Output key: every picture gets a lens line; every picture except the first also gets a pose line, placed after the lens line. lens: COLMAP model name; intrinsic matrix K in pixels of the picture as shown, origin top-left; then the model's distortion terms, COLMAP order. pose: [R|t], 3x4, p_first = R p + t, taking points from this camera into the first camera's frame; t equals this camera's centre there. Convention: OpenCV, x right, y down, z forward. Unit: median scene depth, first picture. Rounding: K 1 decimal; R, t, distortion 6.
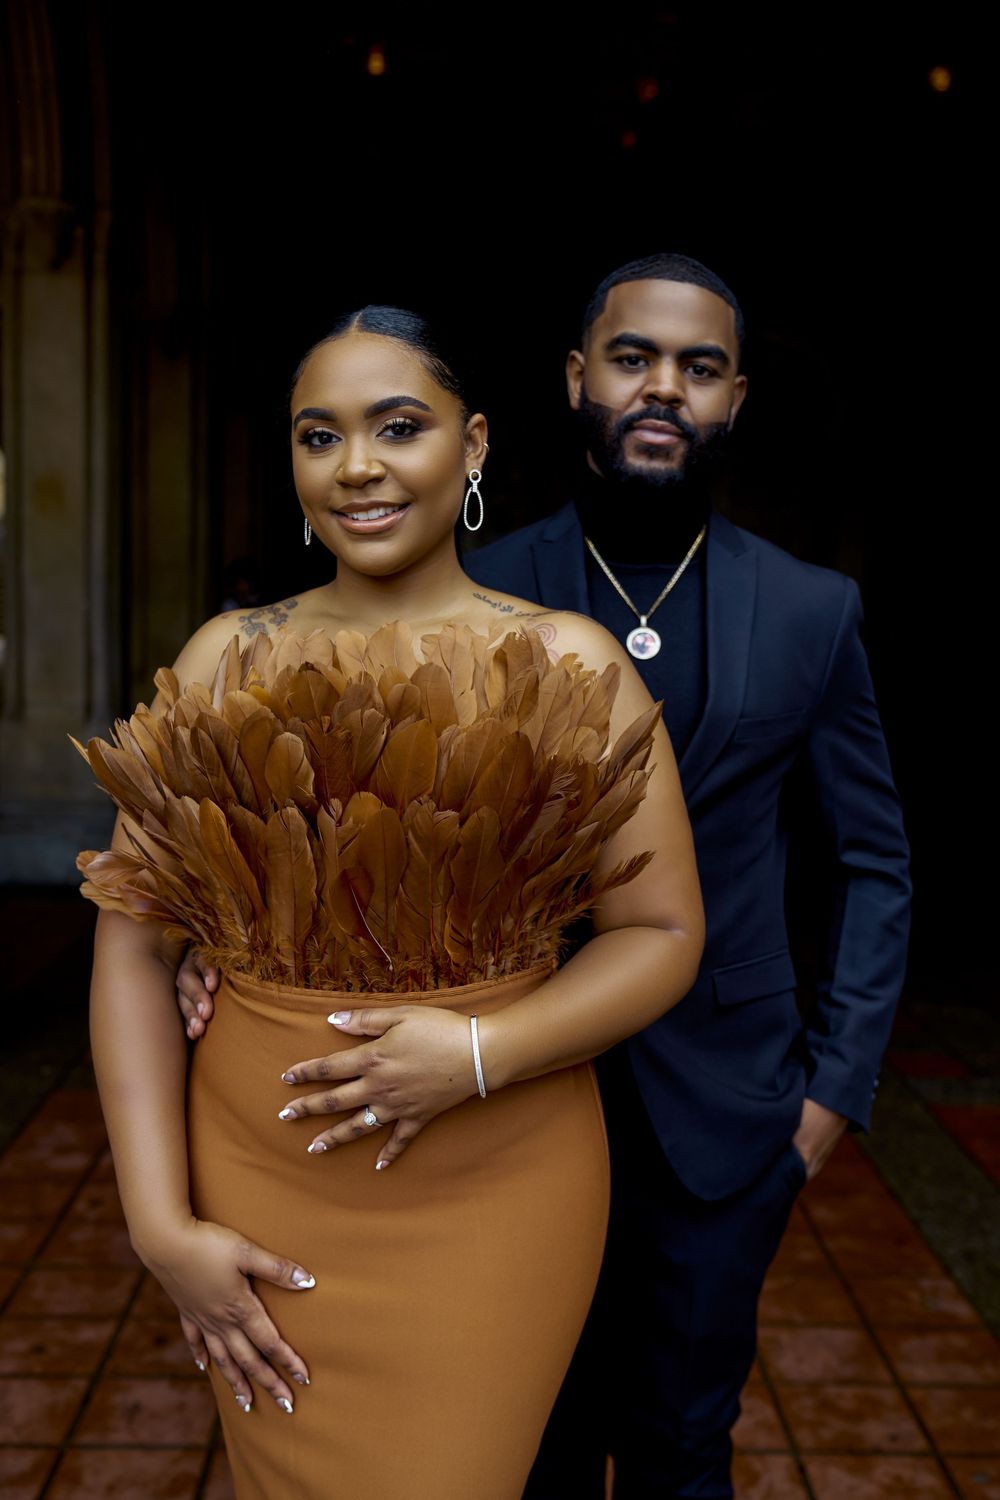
lens RADIAL K [[1757.4, 0, 500.0], [0, 1757.4, 750.0], [0, 0, 1]] dist [0.001740, 0.000686]
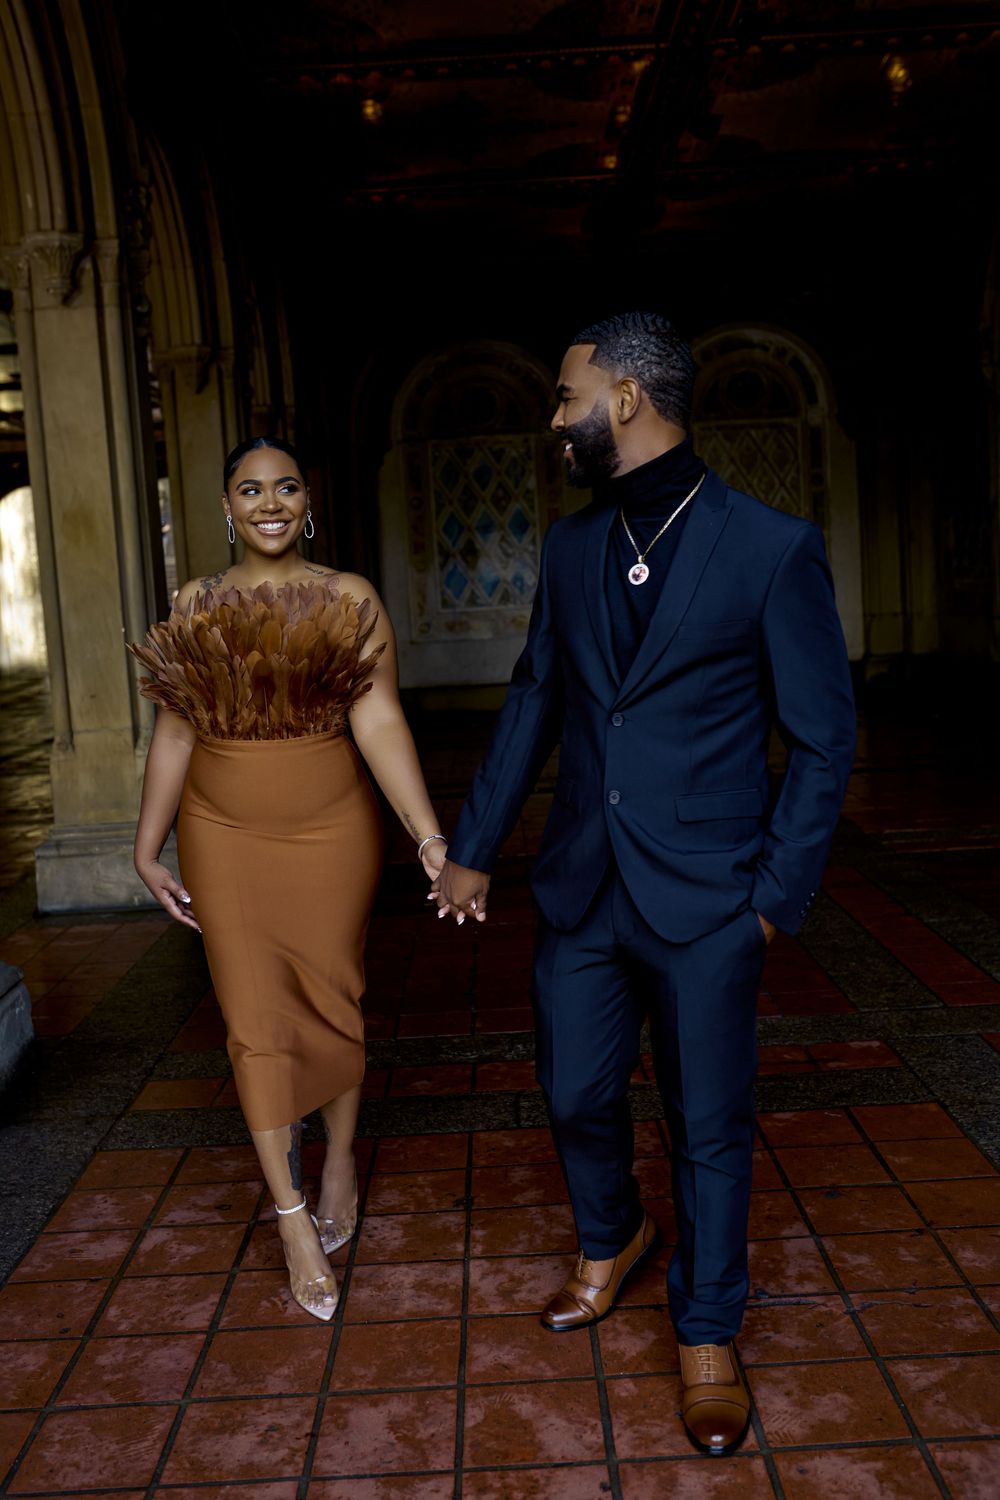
lens RADIAL K [[1493.8, 0, 500.0], [0, 1493.8, 750.0], [0, 0, 1]] dist [-0.020583, -0.005733]
pose [[0.996296, -0.082641, -0.023755, -0.004067], [0.082939, 0.996484, 0.011851, -0.005590], [0.022693, -0.013778, 0.999648, 0.145417]]
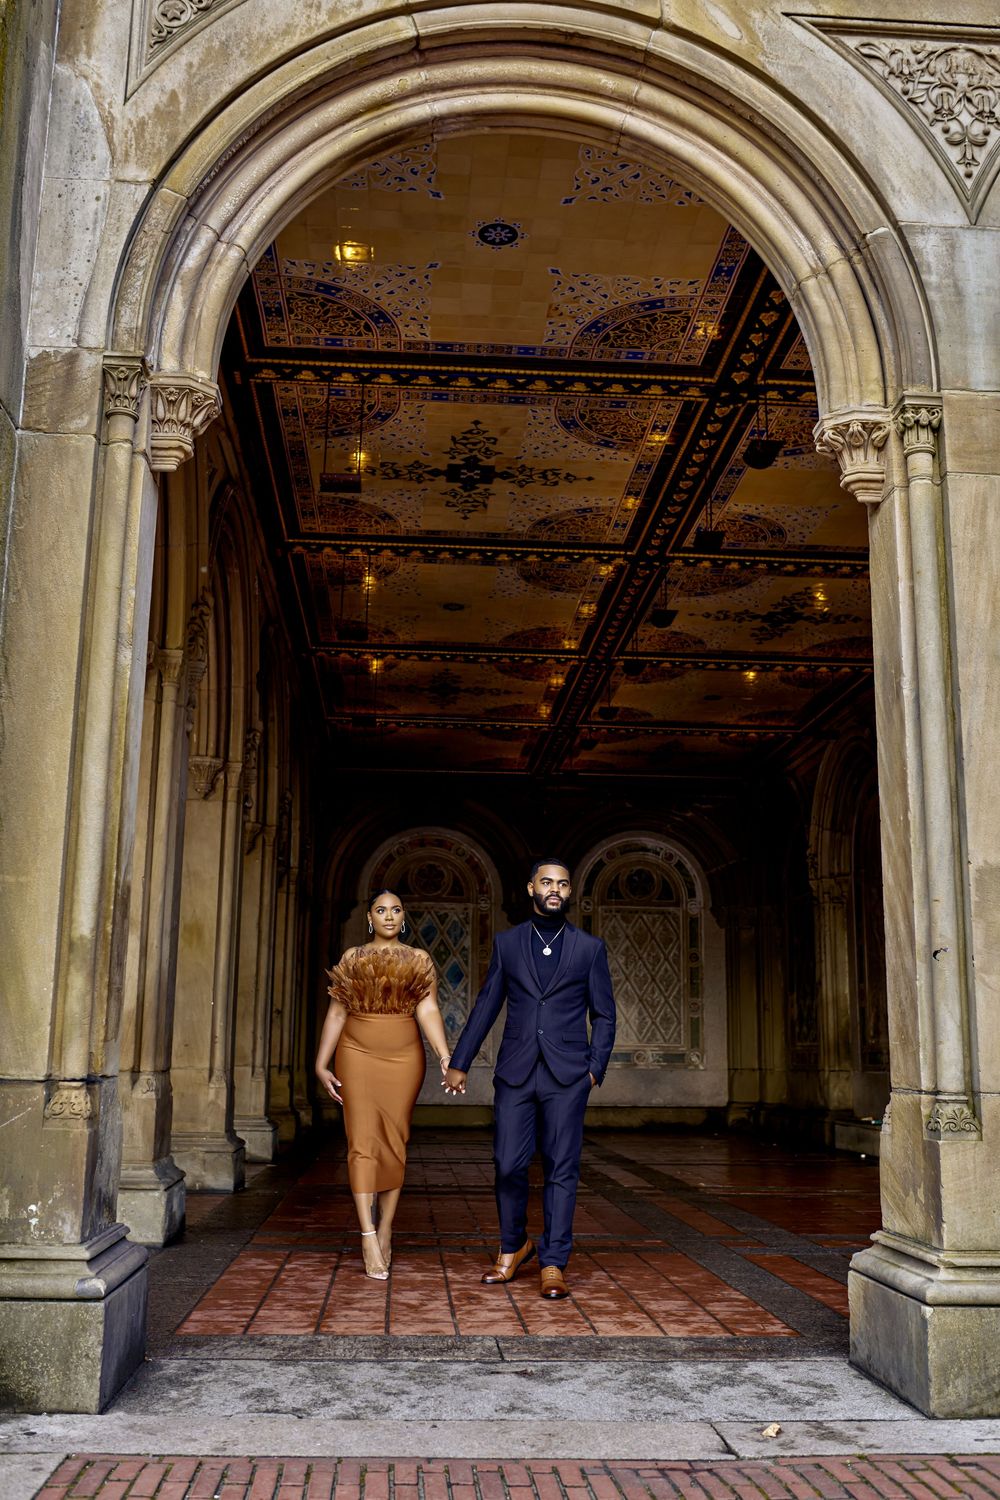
lens RADIAL K [[1493.8, 0, 500.0], [0, 1493.8, 750.0], [0, 0, 1]] dist [-0.020583, -0.005733]
pose [[0.998967, -0.001852, 0.045399, -0.041395], [0.015170, 0.955433, -0.294817, 0.103931], [-0.042830, 0.295202, 0.954475, -0.374259]]
